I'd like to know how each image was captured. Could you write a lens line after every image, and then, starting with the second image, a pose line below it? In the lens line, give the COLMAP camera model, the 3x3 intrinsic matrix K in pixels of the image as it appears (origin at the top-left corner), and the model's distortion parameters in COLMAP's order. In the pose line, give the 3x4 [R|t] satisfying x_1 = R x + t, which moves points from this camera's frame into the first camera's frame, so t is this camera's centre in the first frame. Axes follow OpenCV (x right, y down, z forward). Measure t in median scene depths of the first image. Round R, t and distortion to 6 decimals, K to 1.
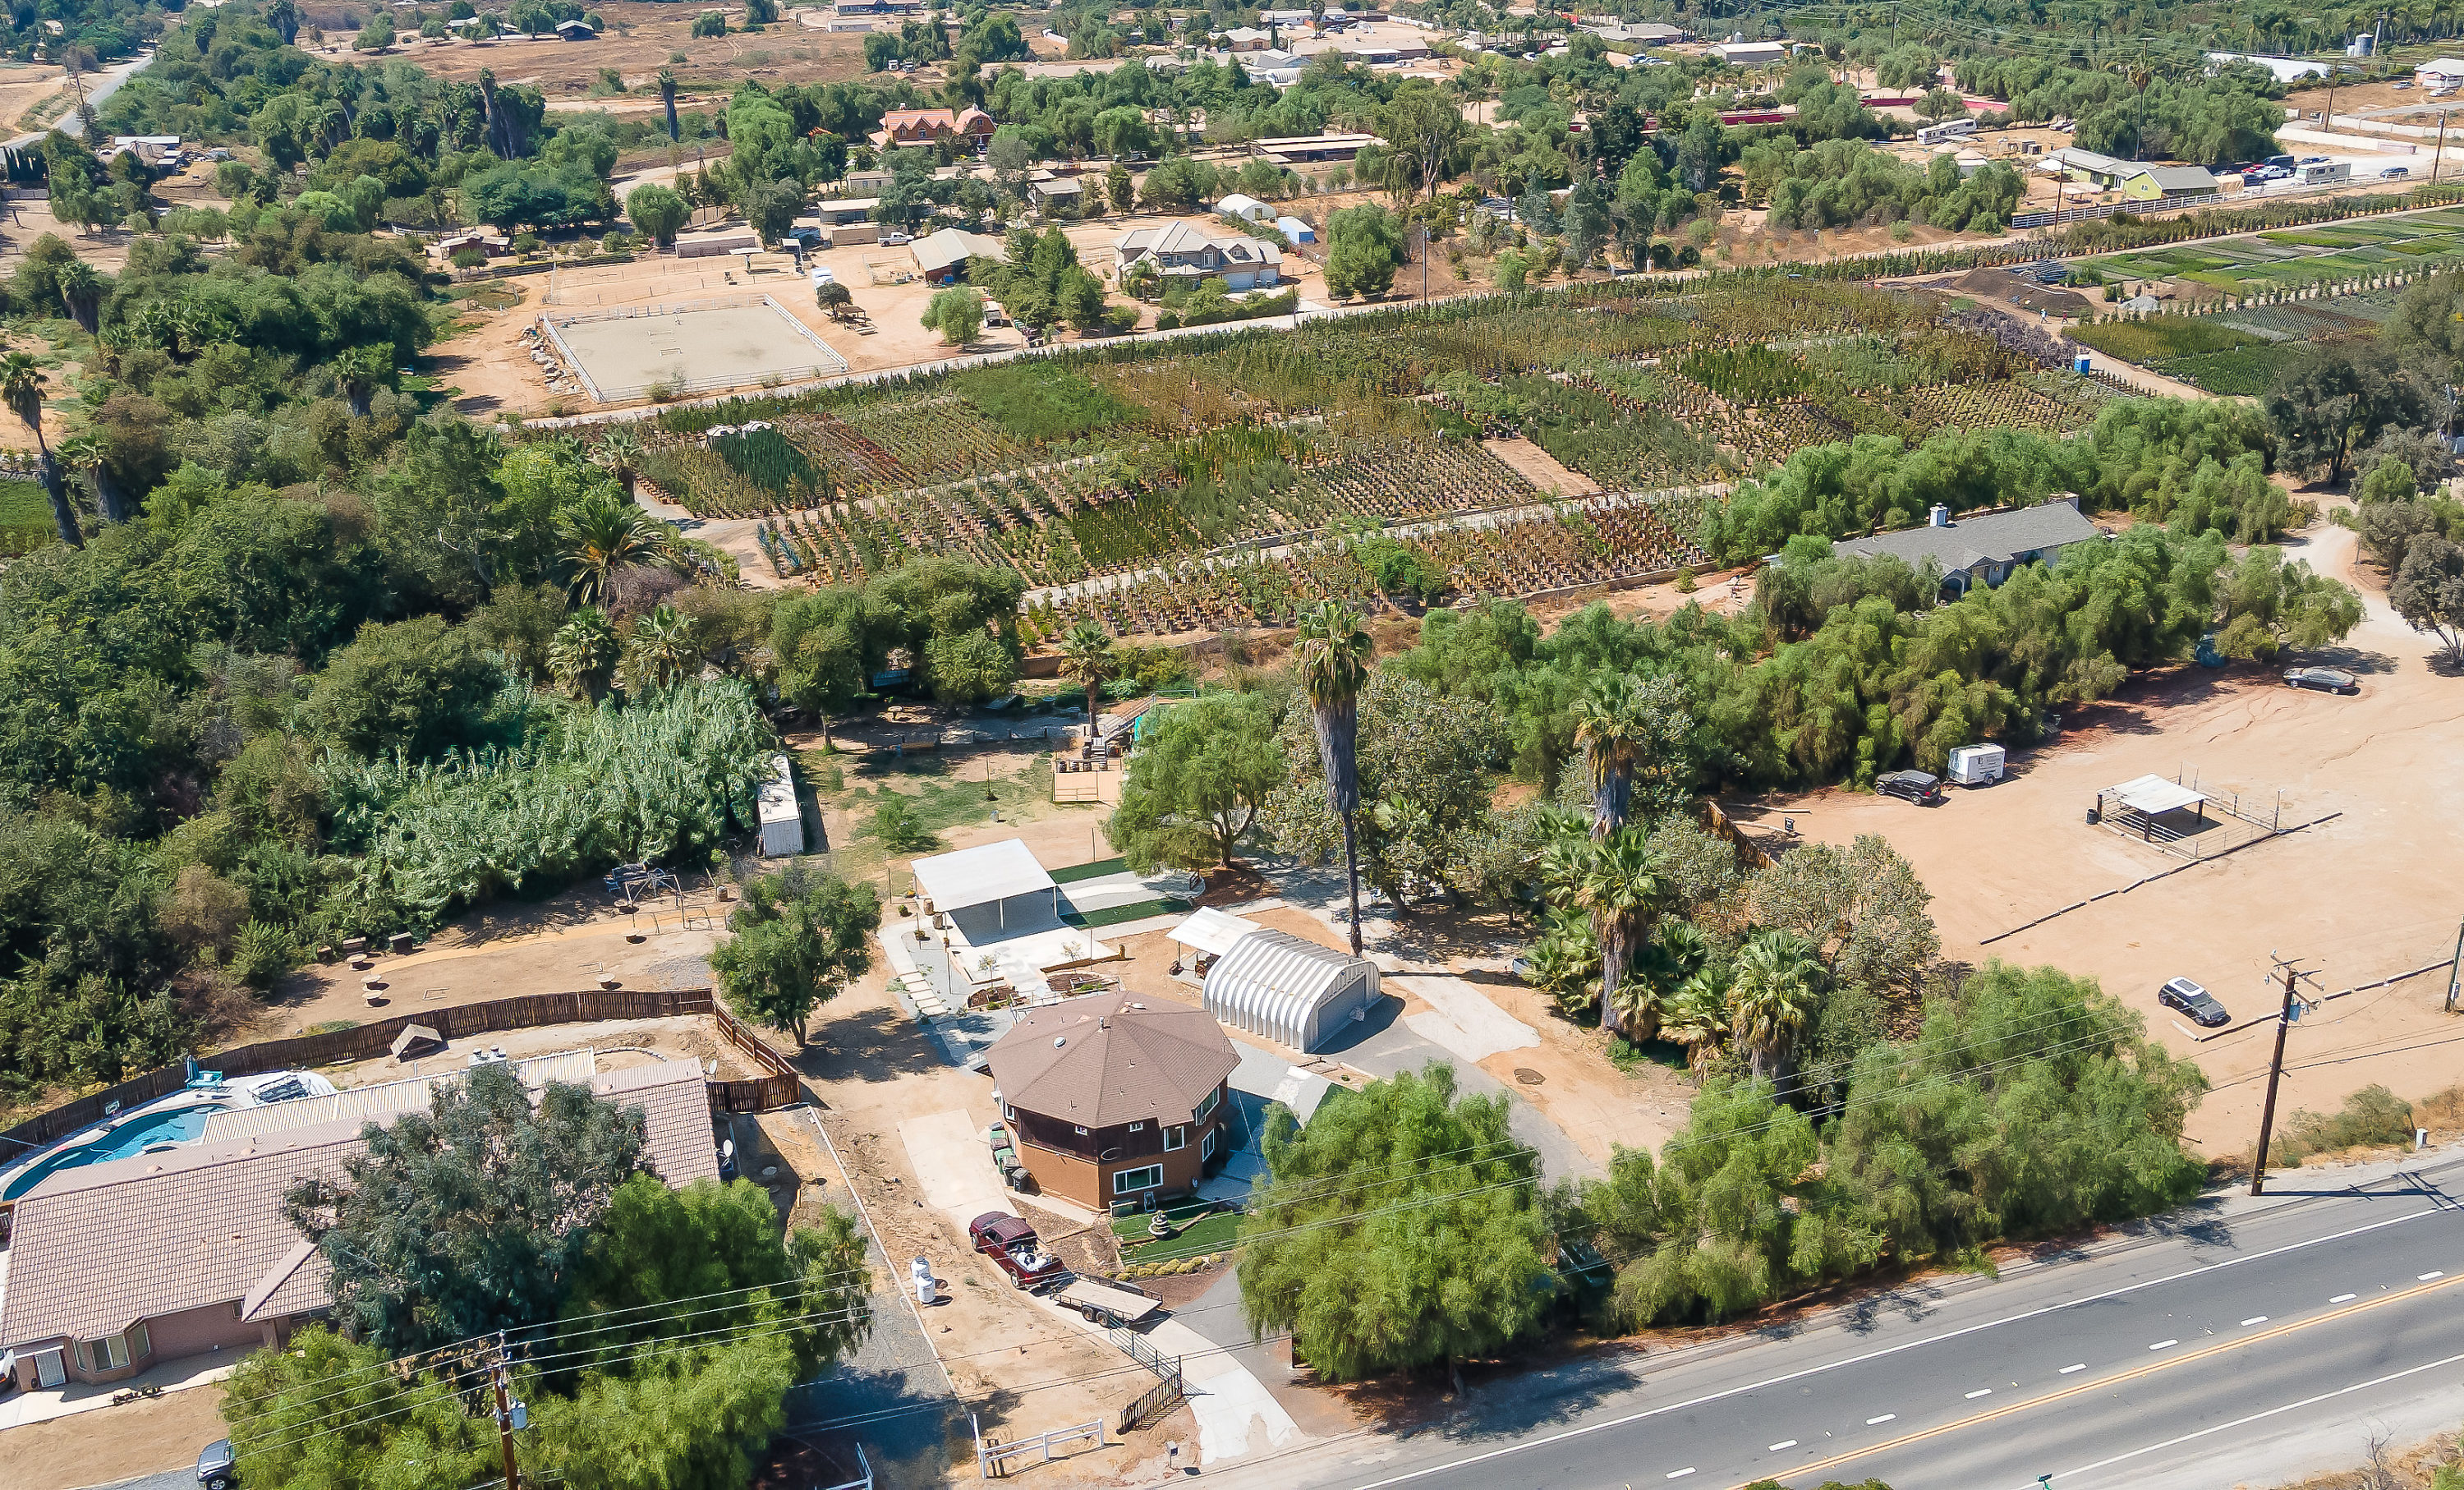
lens RADIAL K [[2177.5, 0, 1289.5], [0, 2177.5, 707.4], [0, 0, 1]] dist [0.029841, 0.027668]
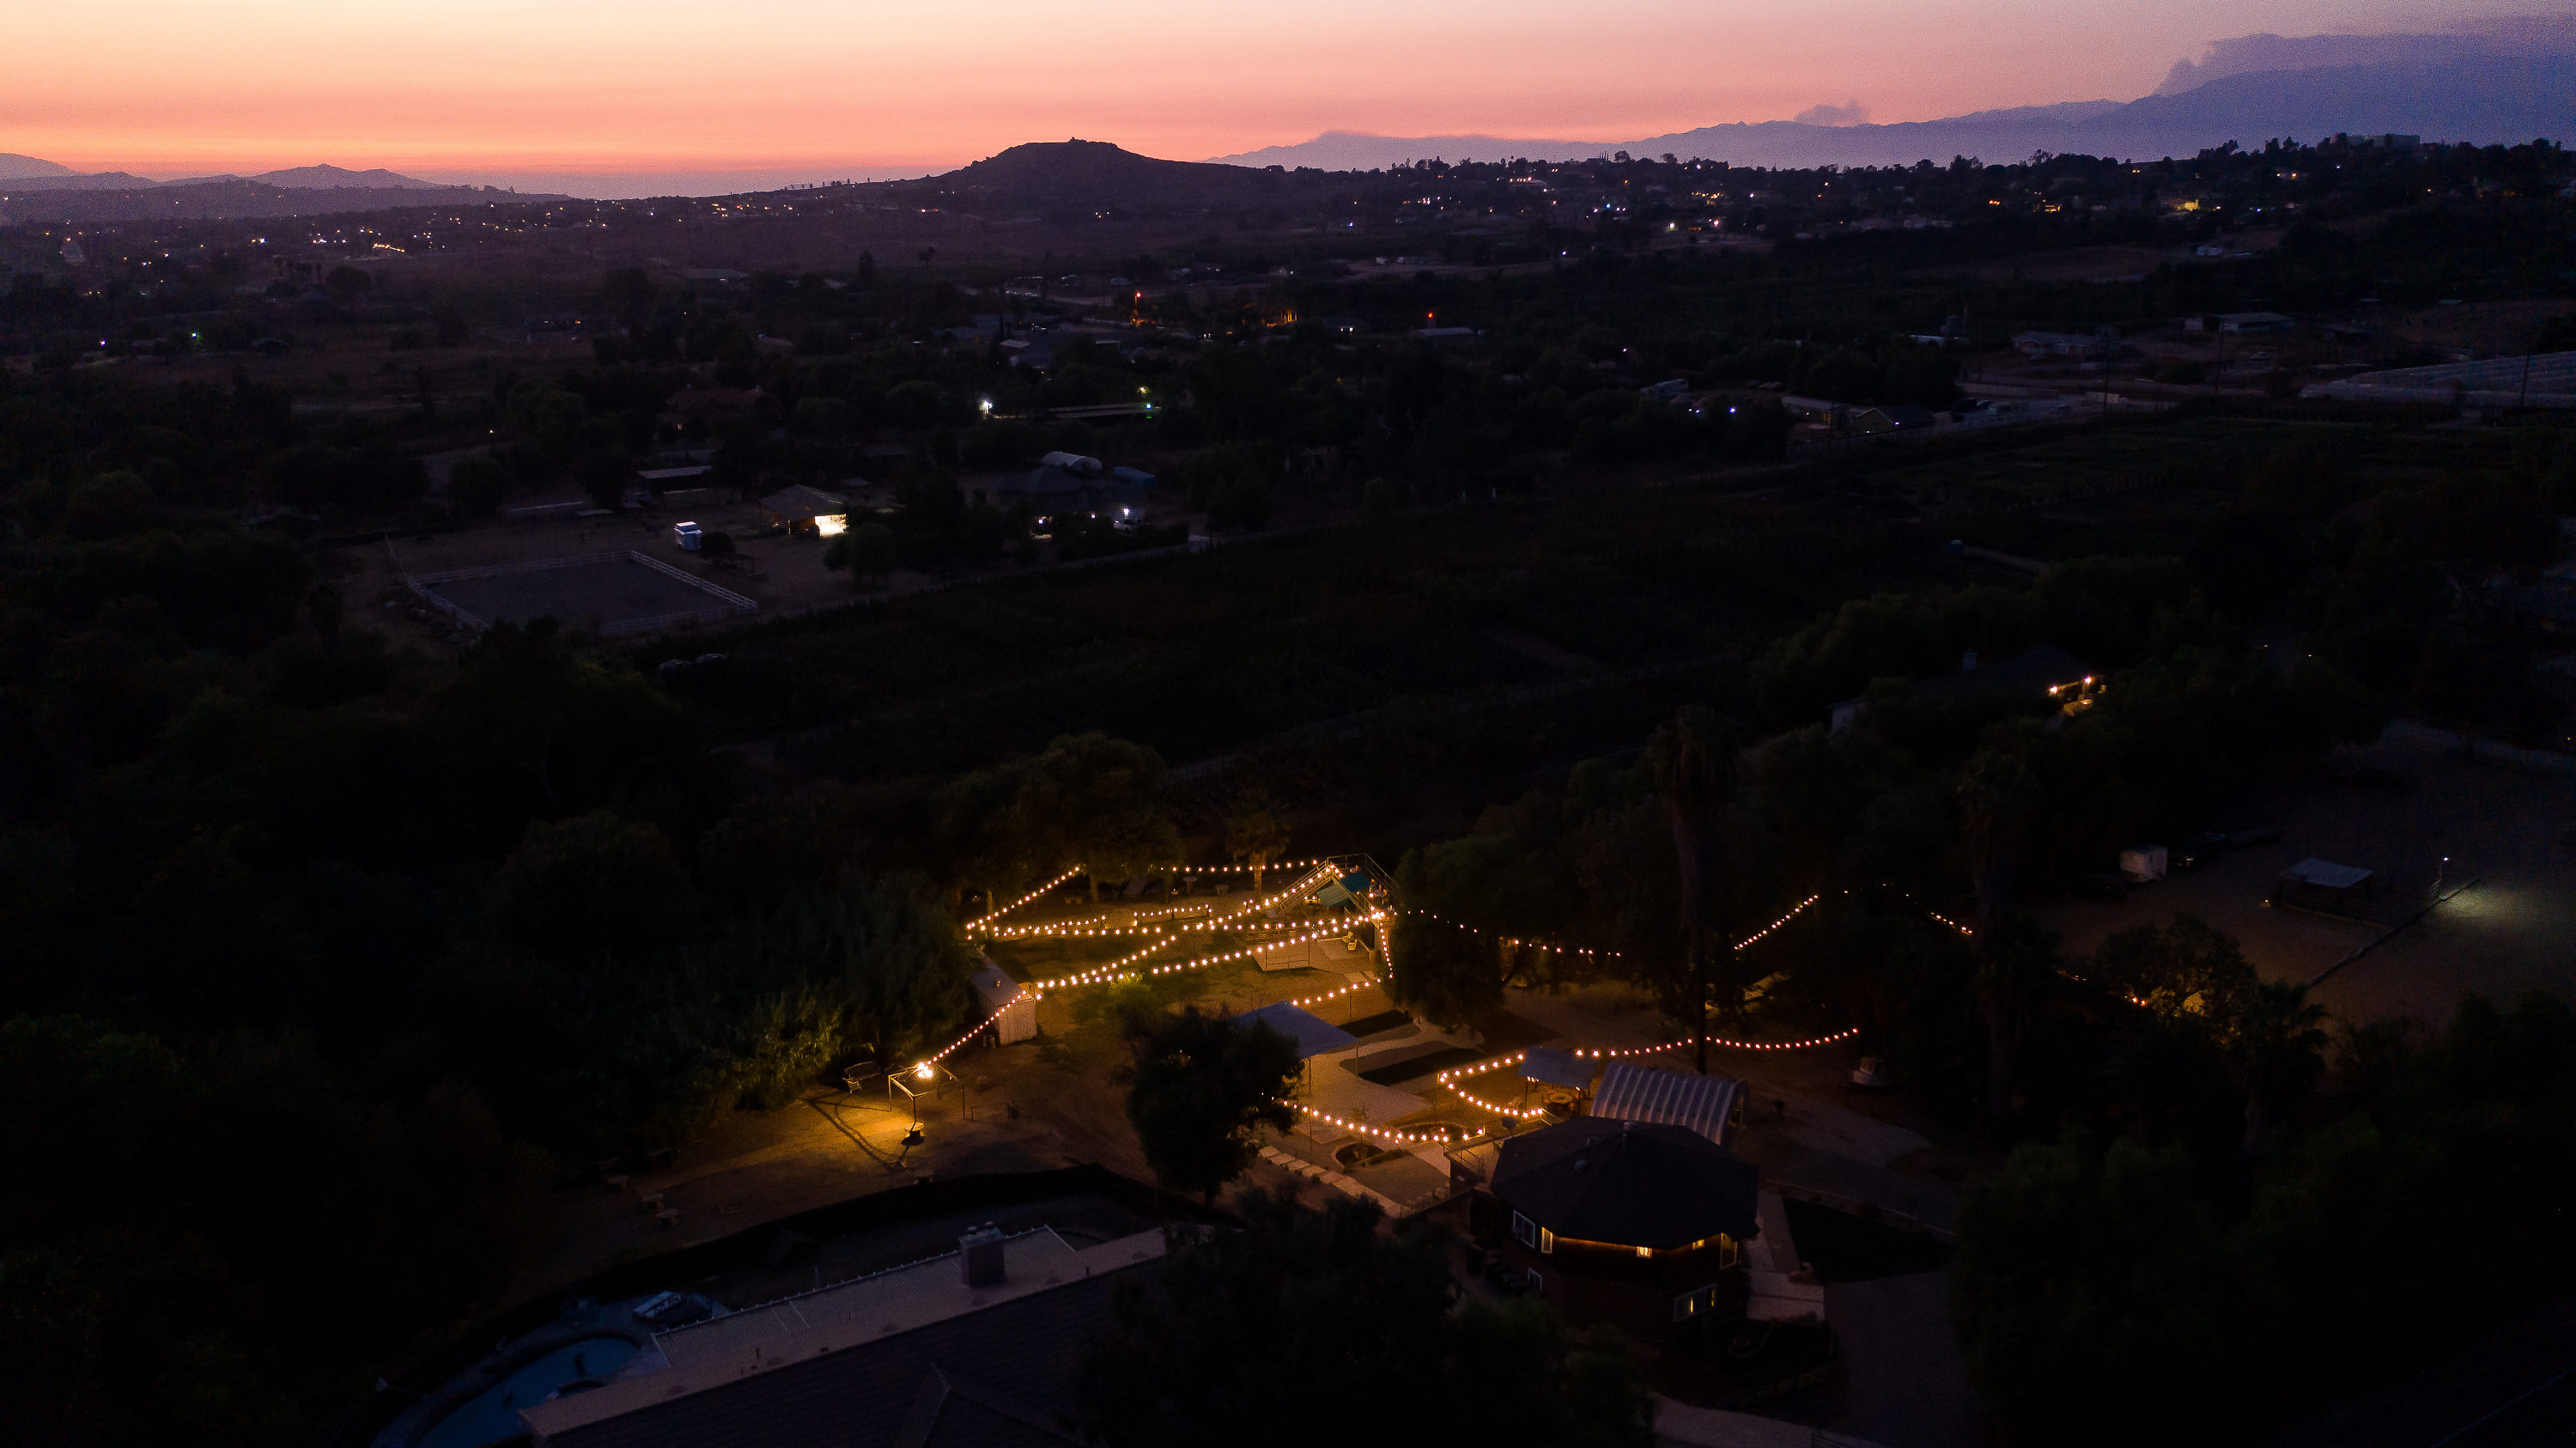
lens RADIAL K [[2028.9, 0, 1293.3], [0, 2028.9, 717.1], [0, 0, 1]] dist [-0.013588, 0.020374]
pose [[0.978830, -0.049485, 0.198603, -0.270053], [0.074578, 0.989856, -0.120924, 0.041896], [-0.190604, 0.133175, 0.972592, 0.111291]]
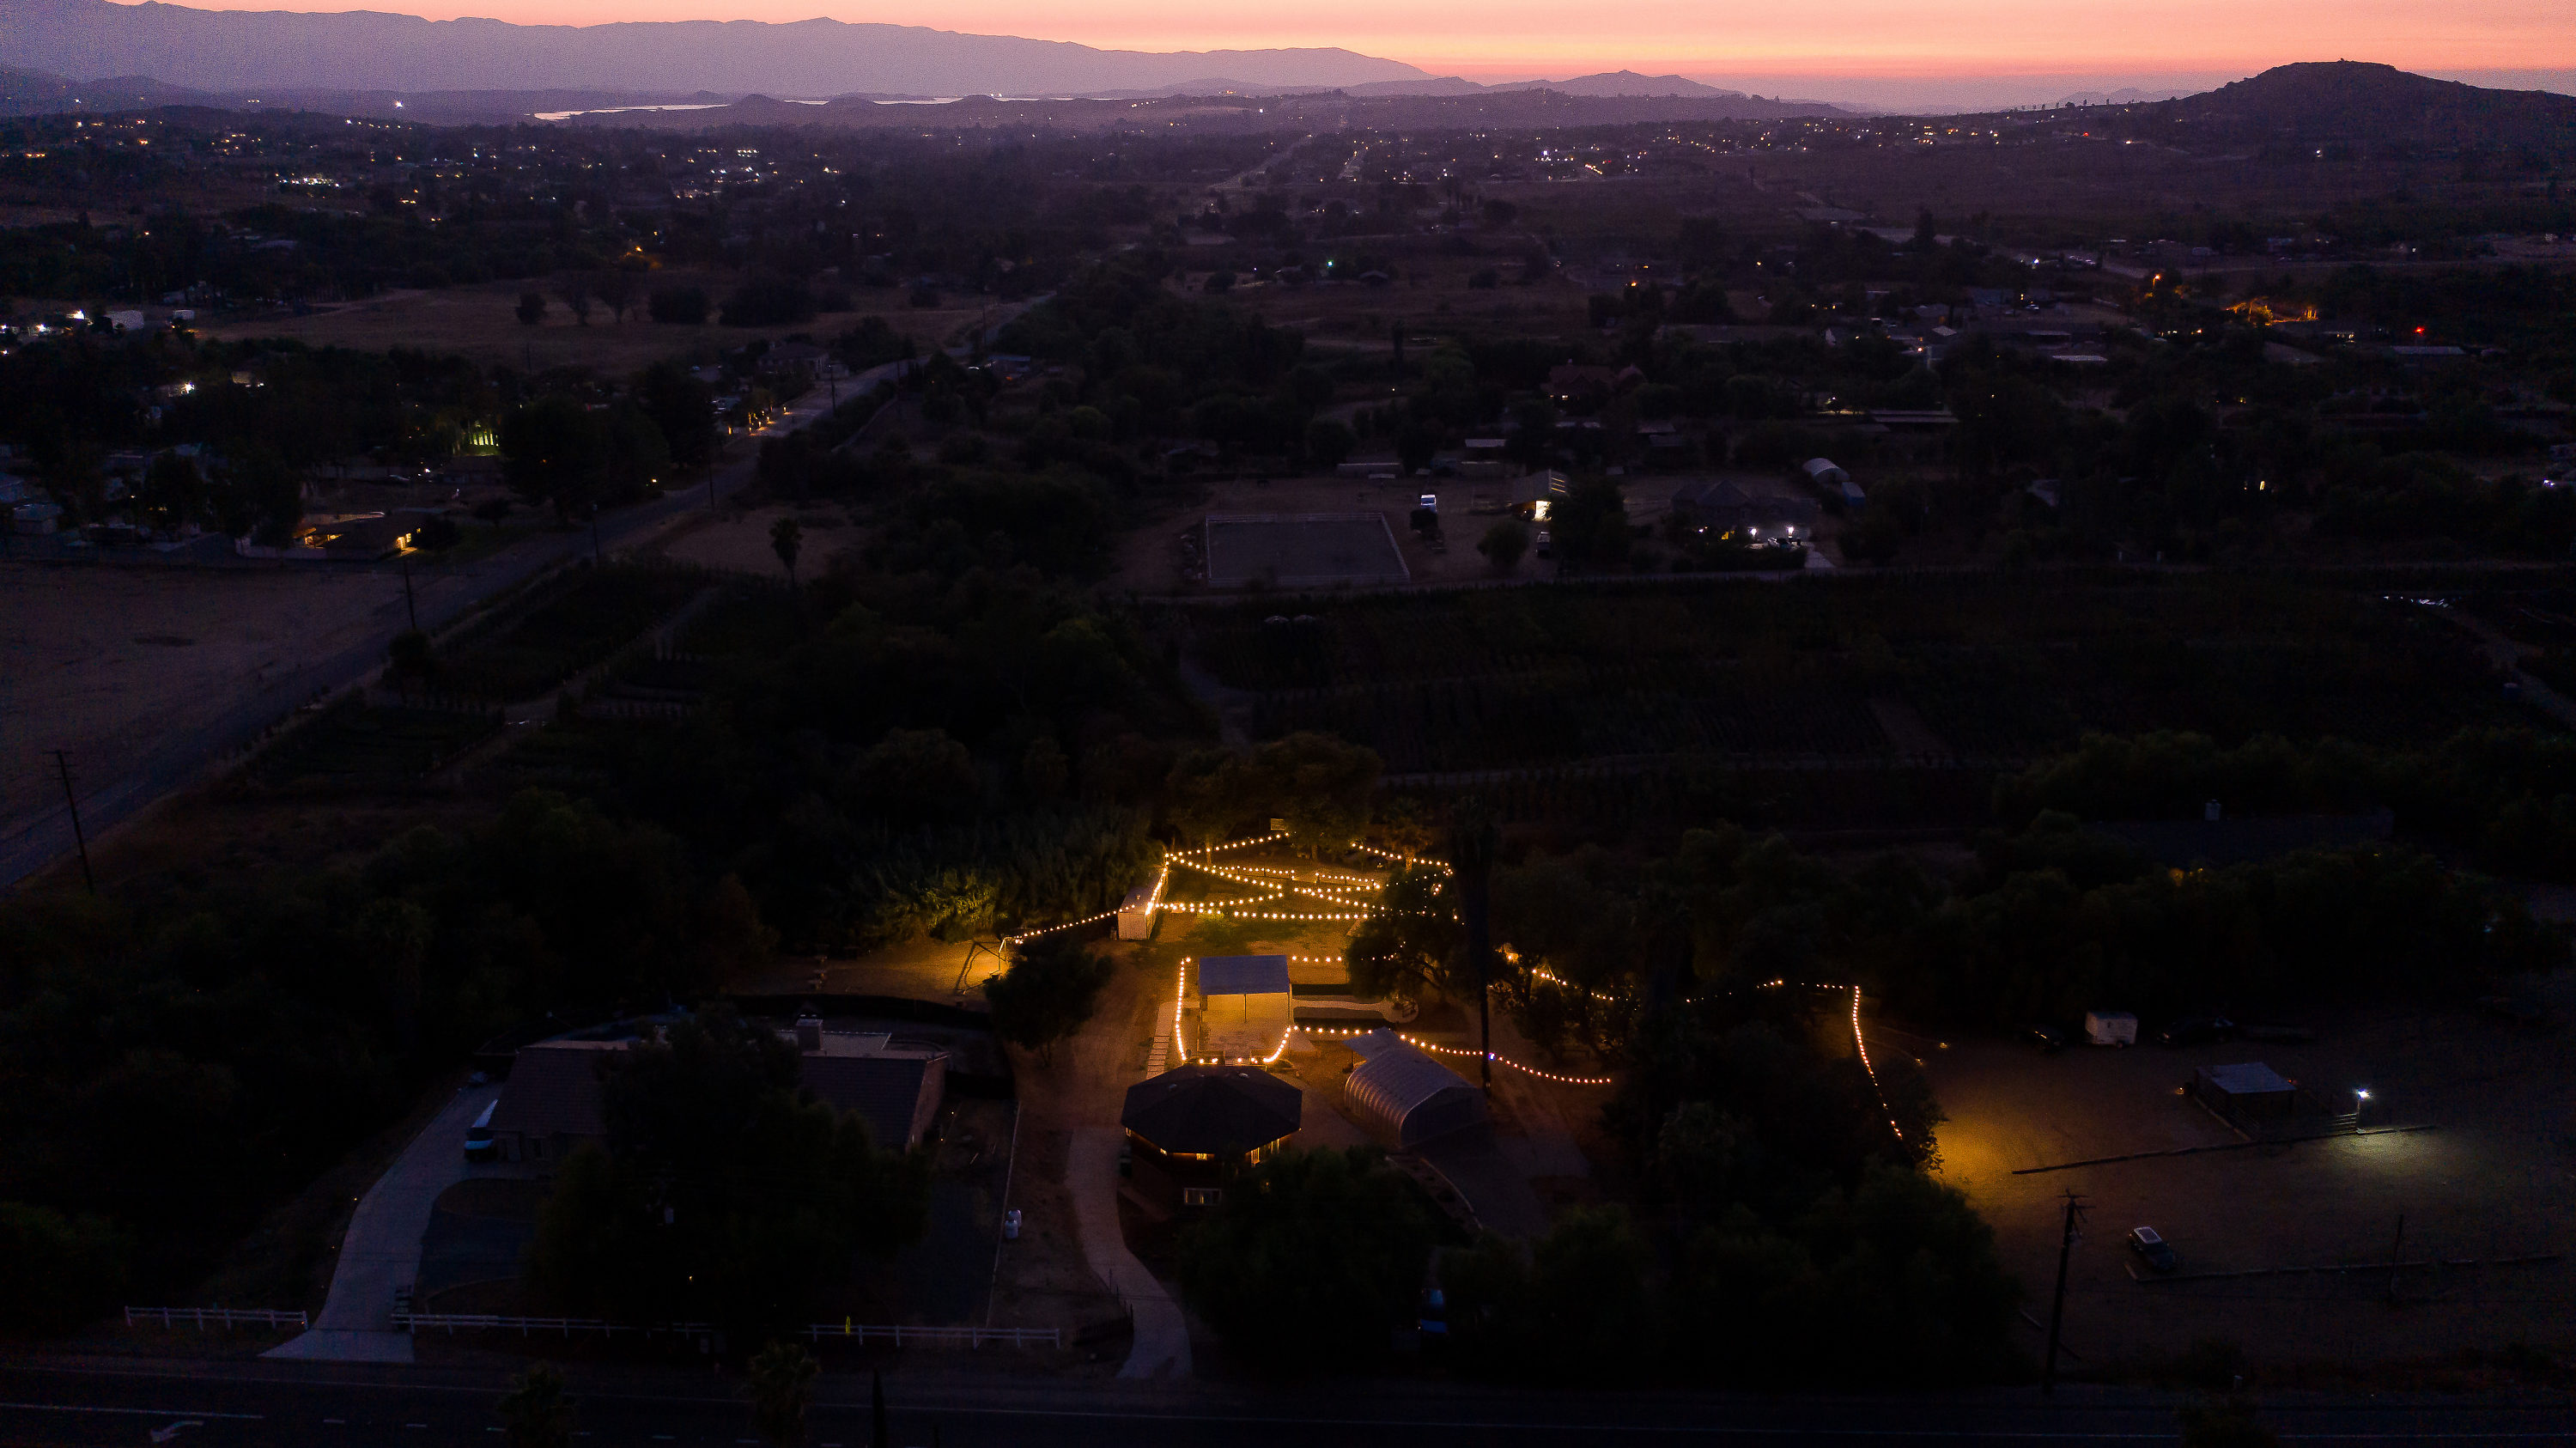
lens RADIAL K [[2028.9, 0, 1273.9], [0, 2028.9, 720.0], [0, 0, 1]] dist [-0.013588, 0.020374]
pose [[0.925238, 0.120702, -0.359674, 0.263804], [-0.150415, 0.987053, -0.055689, -0.007604], [0.348295, 0.105626, 0.931415, -0.125041]]
